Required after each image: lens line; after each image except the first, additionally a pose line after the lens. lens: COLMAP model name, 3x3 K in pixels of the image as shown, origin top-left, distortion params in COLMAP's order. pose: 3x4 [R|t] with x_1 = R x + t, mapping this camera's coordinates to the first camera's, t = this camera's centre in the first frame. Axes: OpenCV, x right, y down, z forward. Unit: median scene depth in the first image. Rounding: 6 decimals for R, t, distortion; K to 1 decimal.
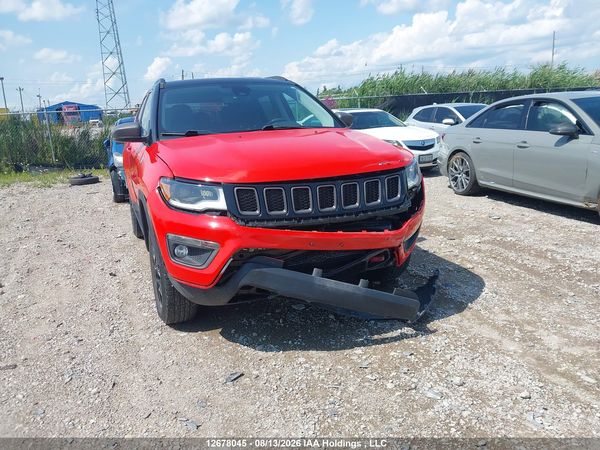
lens RADIAL K [[466.9, 0, 294.7], [0, 466.9, 224.6], [0, 0, 1]] dist [0.013355, -0.011105]
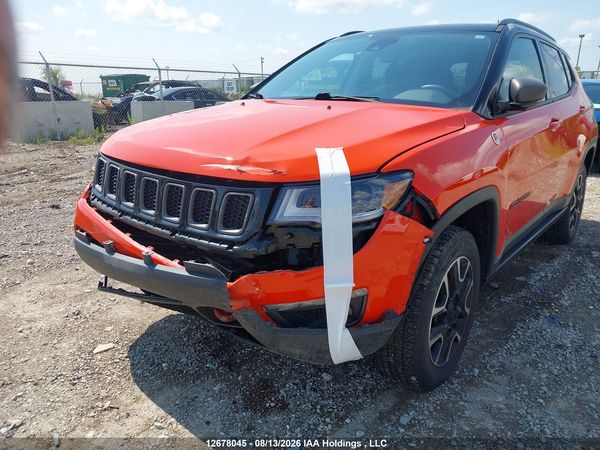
lens RADIAL K [[466.9, 0, 301.5], [0, 466.9, 230.2], [0, 0, 1]] dist [0.013355, -0.011105]
pose [[0.486373, 0.301874, -0.819947, 0.710932], [-0.227946, 0.949763, 0.214455, -0.194774], [0.843494, 0.082598, 0.530750, 0.747302]]
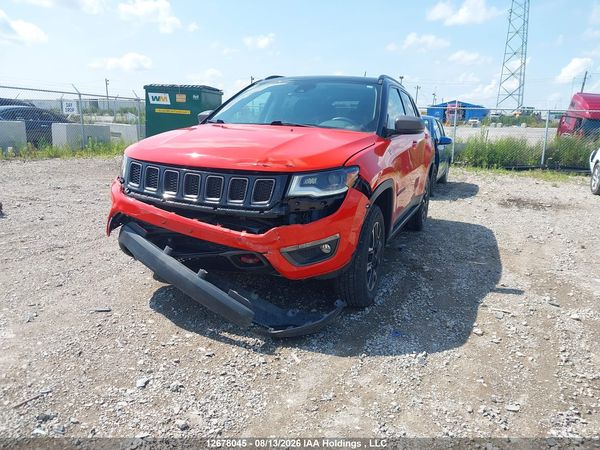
lens RADIAL K [[466.9, 0, 302.1], [0, 466.9, 224.6], [0, 0, 1]] dist [0.013355, -0.011105]
pose [[0.721202, 0.225480, -0.655001, 0.886150], [-0.226665, 0.970305, 0.084447, -0.107463], [0.654592, 0.087563, 0.750894, 0.333795]]
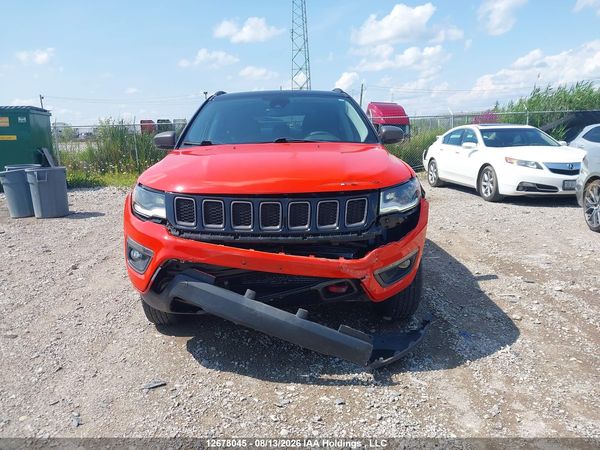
lens RADIAL K [[466.9, 0, 296.8], [0, 466.9, 224.4], [0, 0, 1]] dist [0.013355, -0.011105]
pose [[0.934217, 0.095937, -0.343563, 0.400390], [-0.105407, 0.994389, -0.008949, -0.034203], [0.340776, 0.044574, 0.939087, 0.128655]]
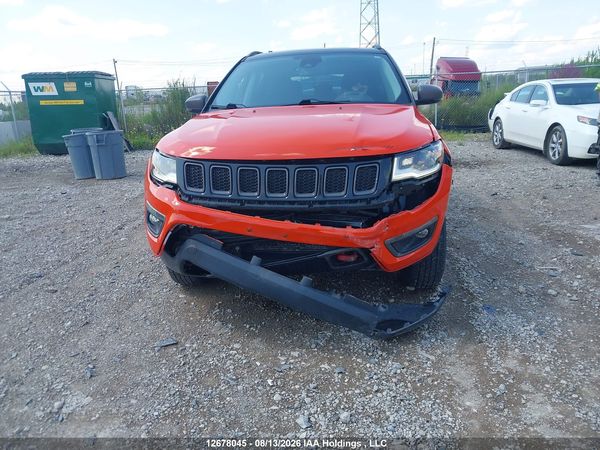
lens RADIAL K [[466.9, 0, 298.2], [0, 466.9, 227.3], [0, 0, 1]] dist [0.013355, -0.011105]
pose [[0.877529, 0.145188, -0.457016, 0.488478], [-0.115059, 0.988972, 0.093257, -0.054679], [0.465516, -0.029252, 0.884556, 0.188433]]
